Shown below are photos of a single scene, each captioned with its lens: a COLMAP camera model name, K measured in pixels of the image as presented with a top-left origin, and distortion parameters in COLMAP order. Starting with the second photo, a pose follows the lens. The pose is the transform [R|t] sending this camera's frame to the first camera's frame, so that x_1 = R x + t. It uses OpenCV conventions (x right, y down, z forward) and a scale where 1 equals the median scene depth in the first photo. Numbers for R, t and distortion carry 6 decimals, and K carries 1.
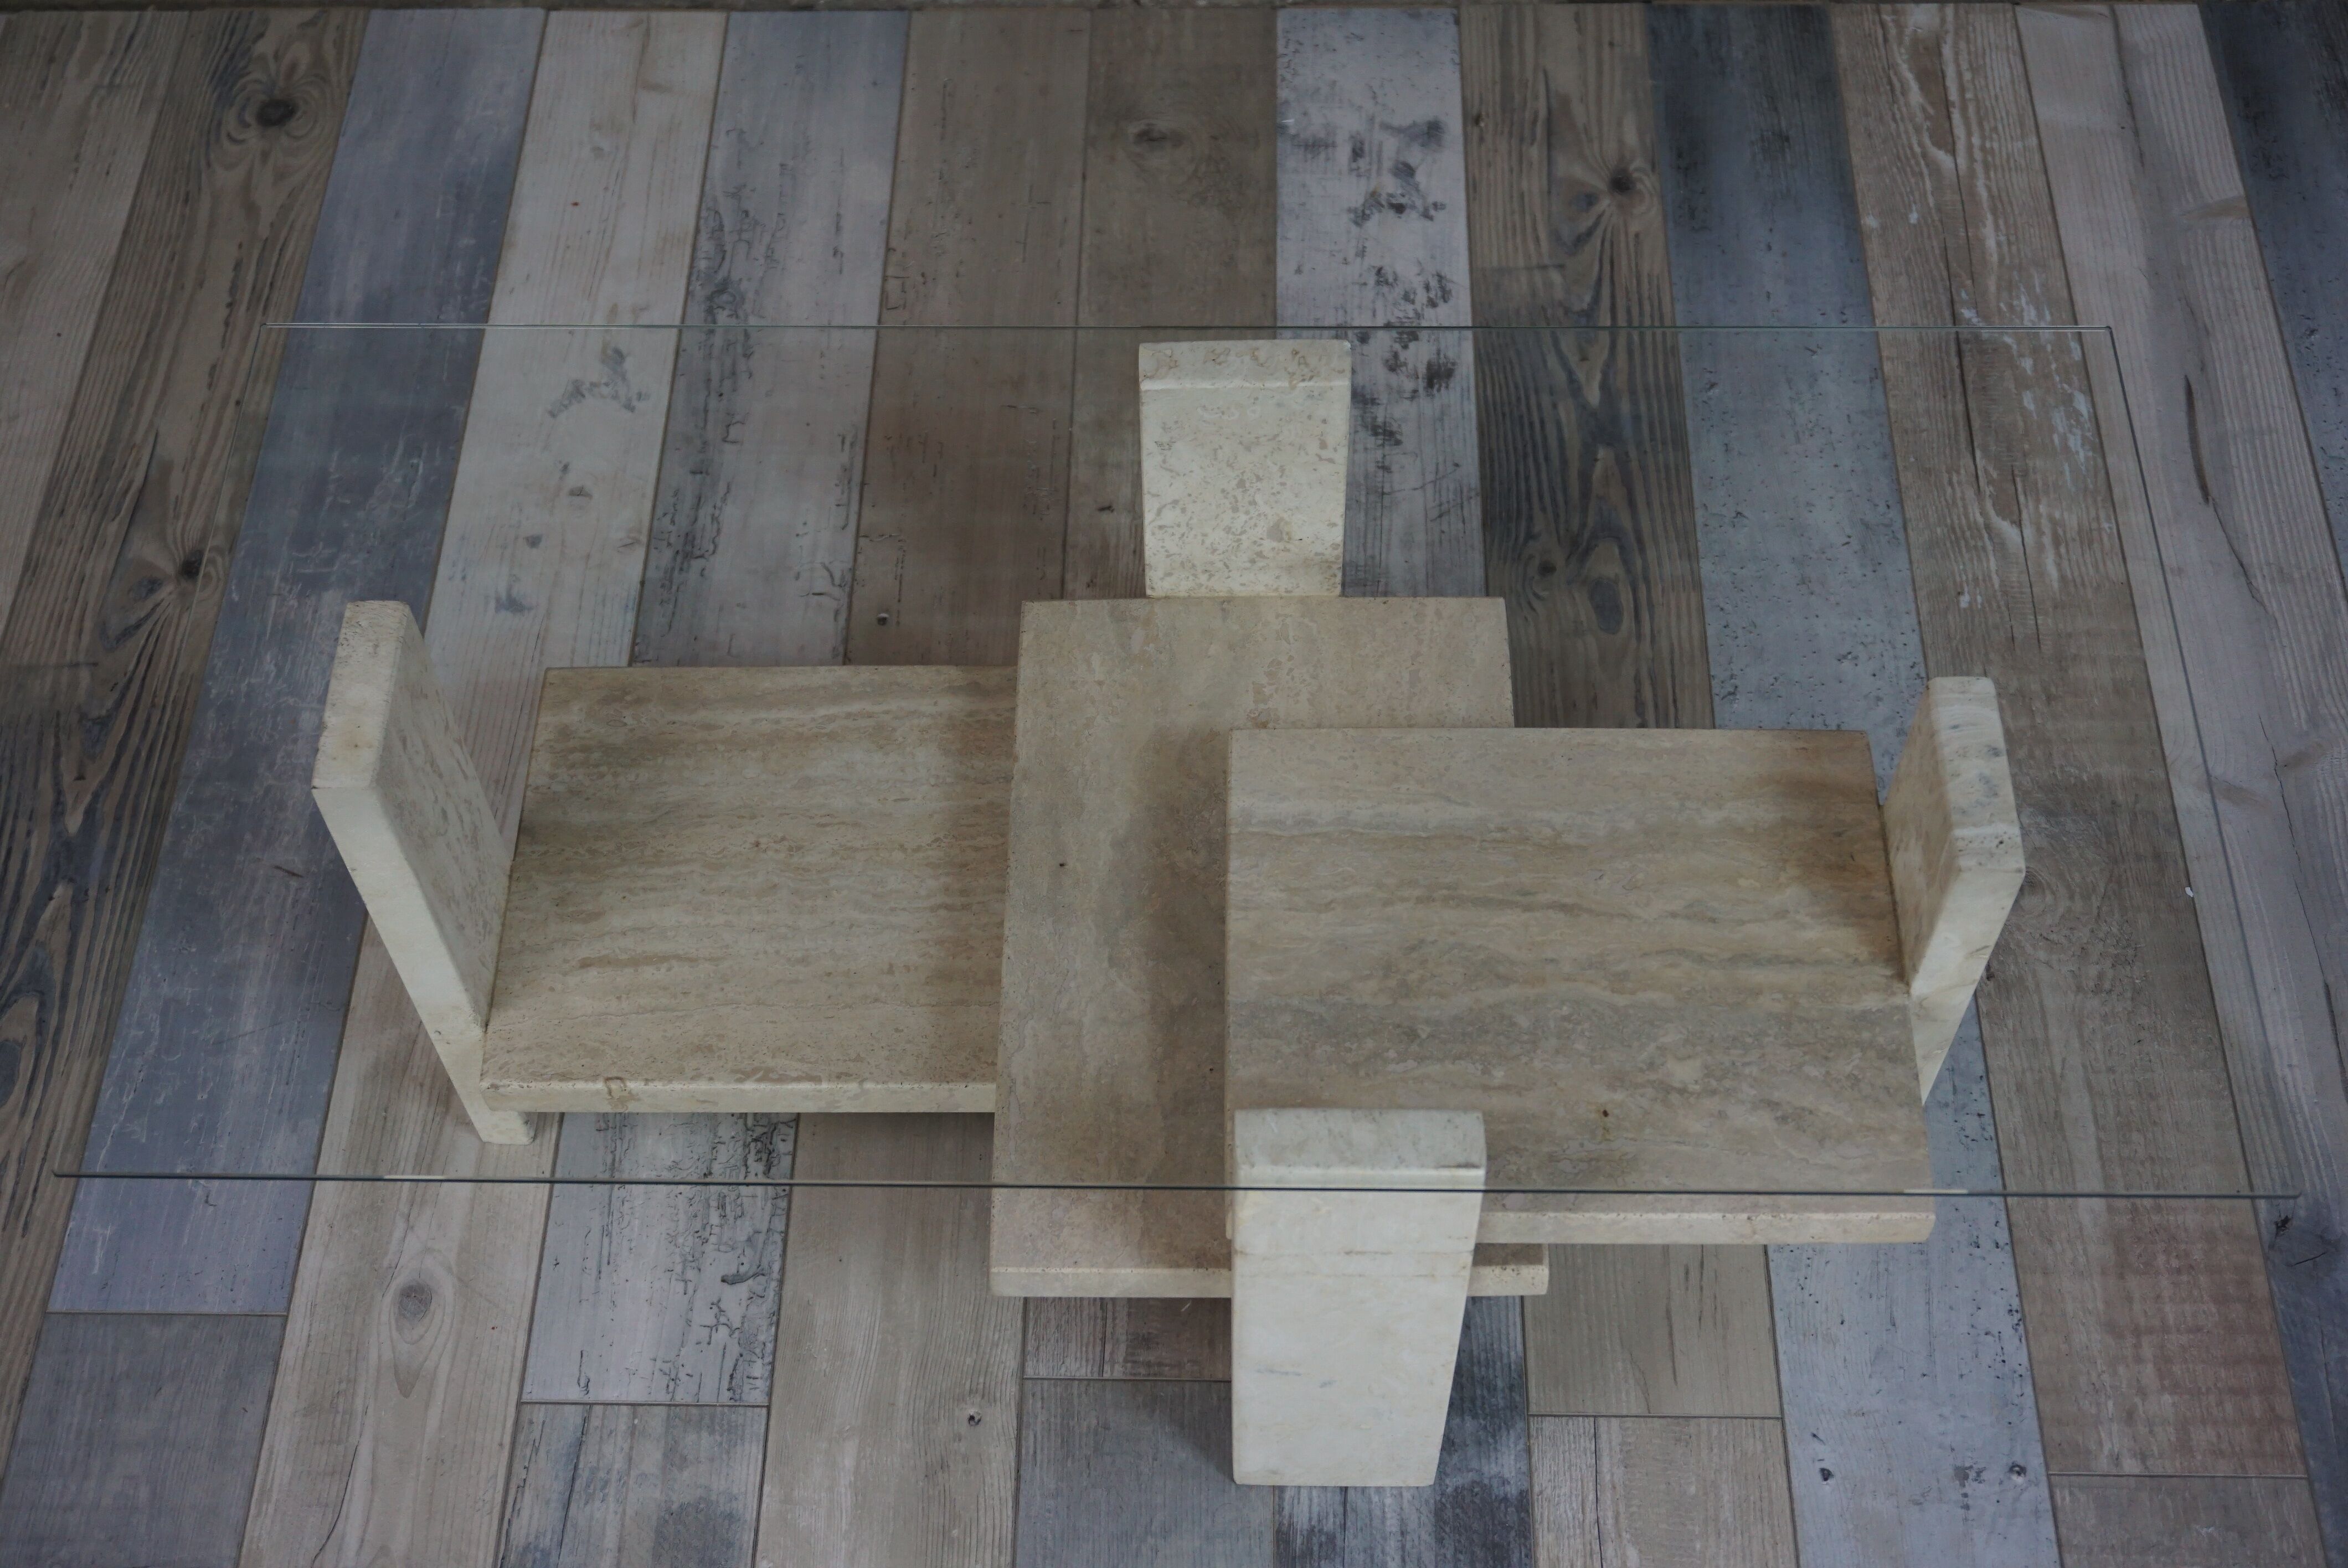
lens RADIAL K [[2861.9, 0, 1171.7], [0, 2861.9, 767.9], [0, 0, 1]] dist [0.011677, 0.000000]
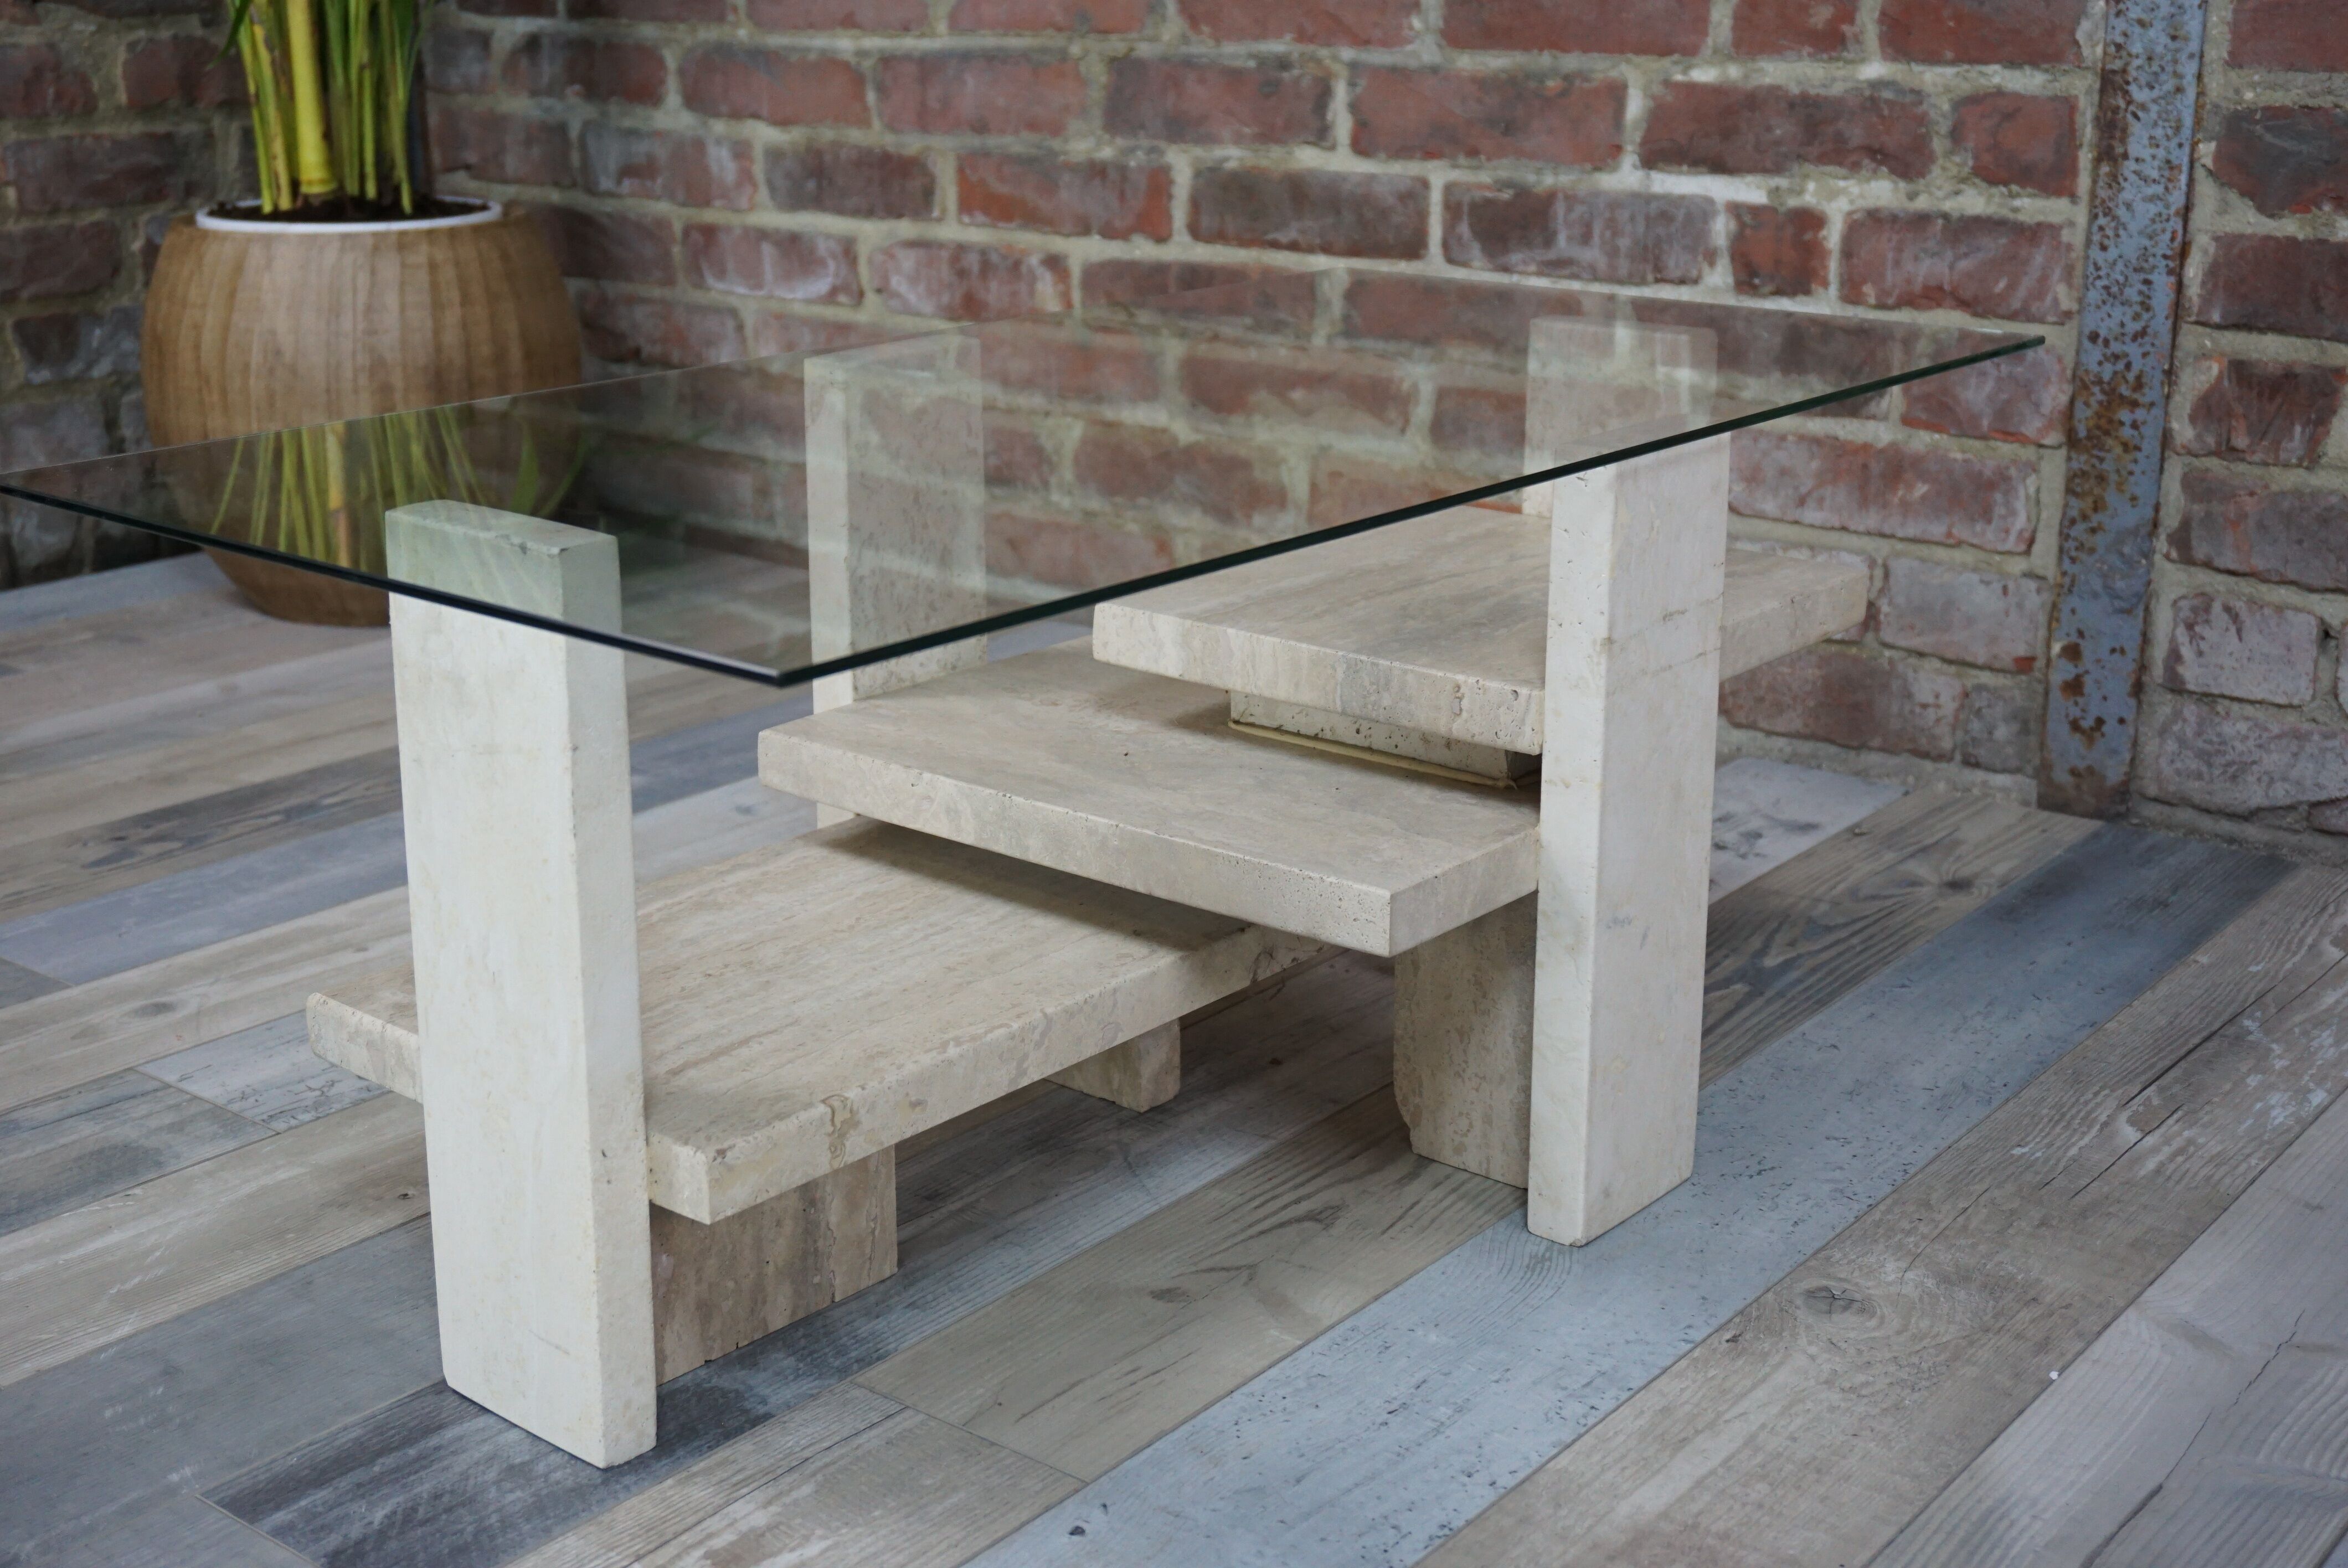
lens RADIAL K [[2861.9, 0, 1165.0], [0, 2861.9, 806.2], [0, 0, 1]] dist [0.011677, 0.000000]
pose [[0.794411, 0.205221, -0.571660, 0.586013], [-0.518848, 0.718597, -0.463051, 0.410953], [0.315765, 0.664457, 0.677340, 0.351692]]
